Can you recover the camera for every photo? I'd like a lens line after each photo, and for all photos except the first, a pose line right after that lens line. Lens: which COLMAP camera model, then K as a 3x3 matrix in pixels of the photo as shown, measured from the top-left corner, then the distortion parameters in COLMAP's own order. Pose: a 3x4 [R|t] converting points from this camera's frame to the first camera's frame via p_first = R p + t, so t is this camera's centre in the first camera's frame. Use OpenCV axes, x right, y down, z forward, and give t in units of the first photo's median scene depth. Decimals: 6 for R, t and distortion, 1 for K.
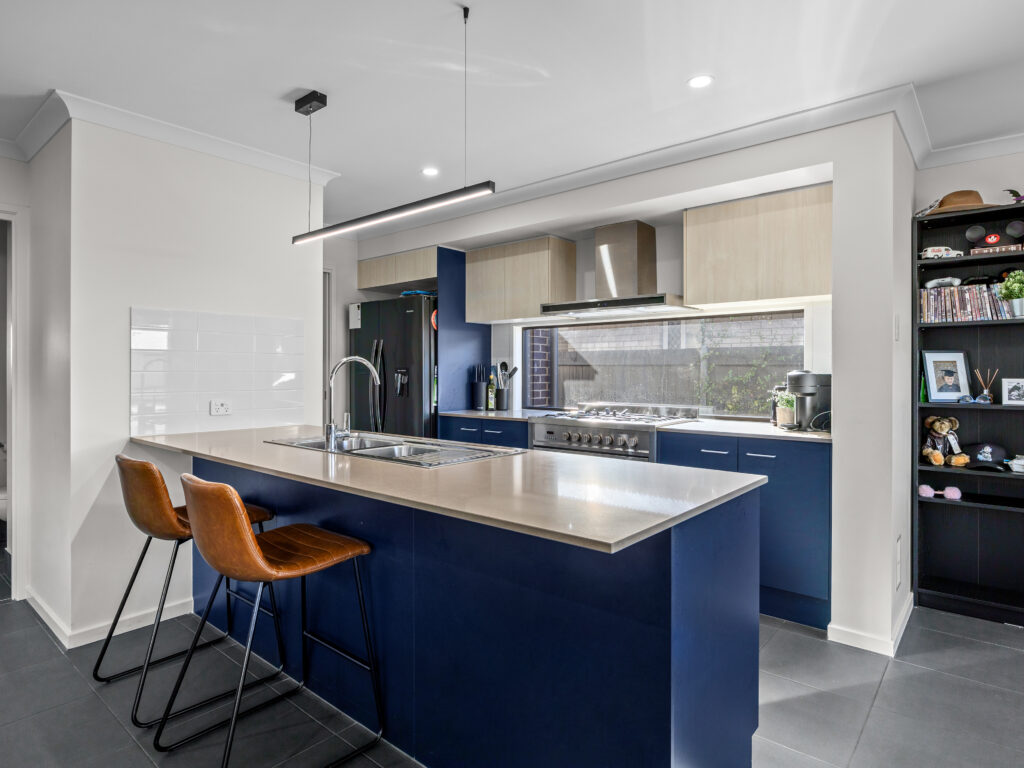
lens RADIAL K [[576.0, 0, 513.7], [0, 576.0, 369.7], [0, 0, 1]] dist [-0.004737, -0.000593]
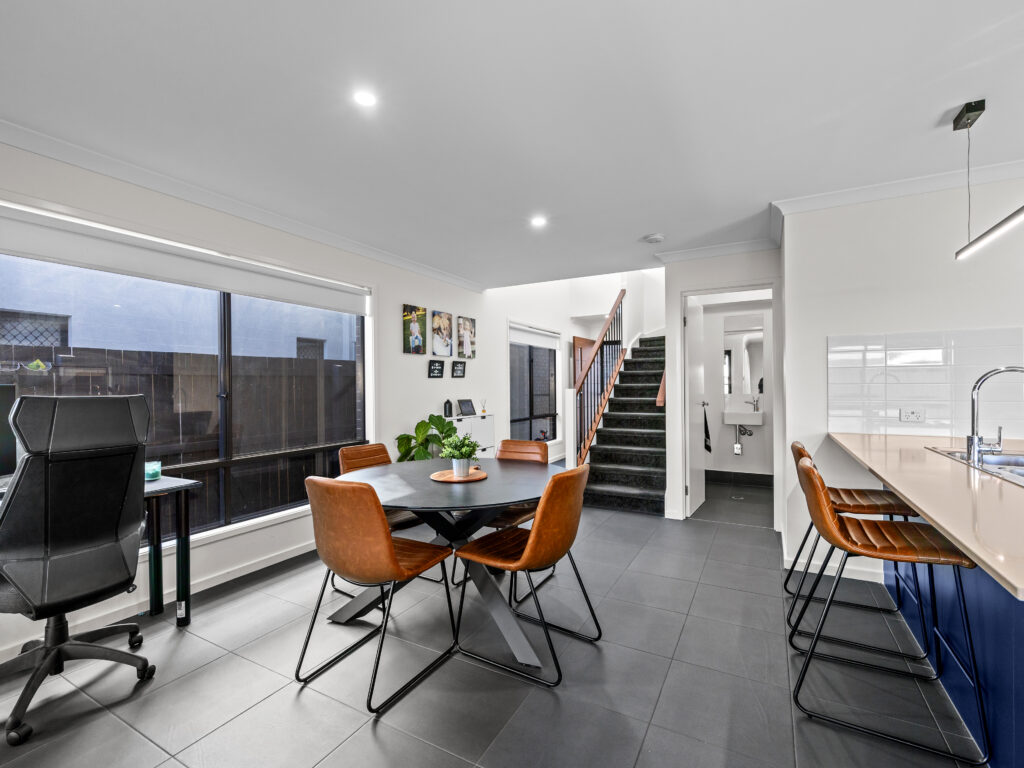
lens RADIAL K [[462.0, 0, 512.0], [0, 462.0, 384.0], [0, 0, 1]] dist [-0.000457, -0.000060]
pose [[0.201651, -0.005207, -0.979444, 0.235818], [0.011878, 0.999925, -0.002870, -0.002363], [0.979385, -0.011055, 0.201698, 0.047374]]
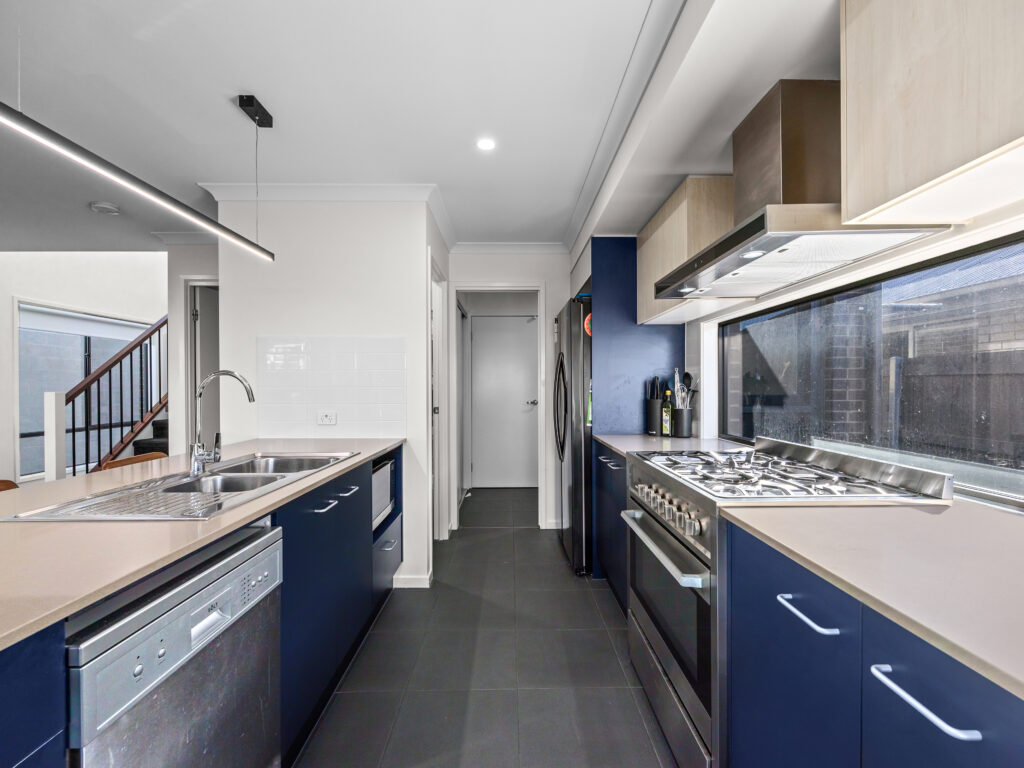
lens RADIAL K [[462.0, 0, 512.0], [0, 462.0, 384.0], [0, 0, 1]] dist [-0.000457, -0.000060]
pose [[0.658053, -0.004757, -0.752956, 0.453025], [0.006429, 0.999979, -0.000698, 0.000676], [0.752944, -0.004381, 0.658070, 0.706398]]
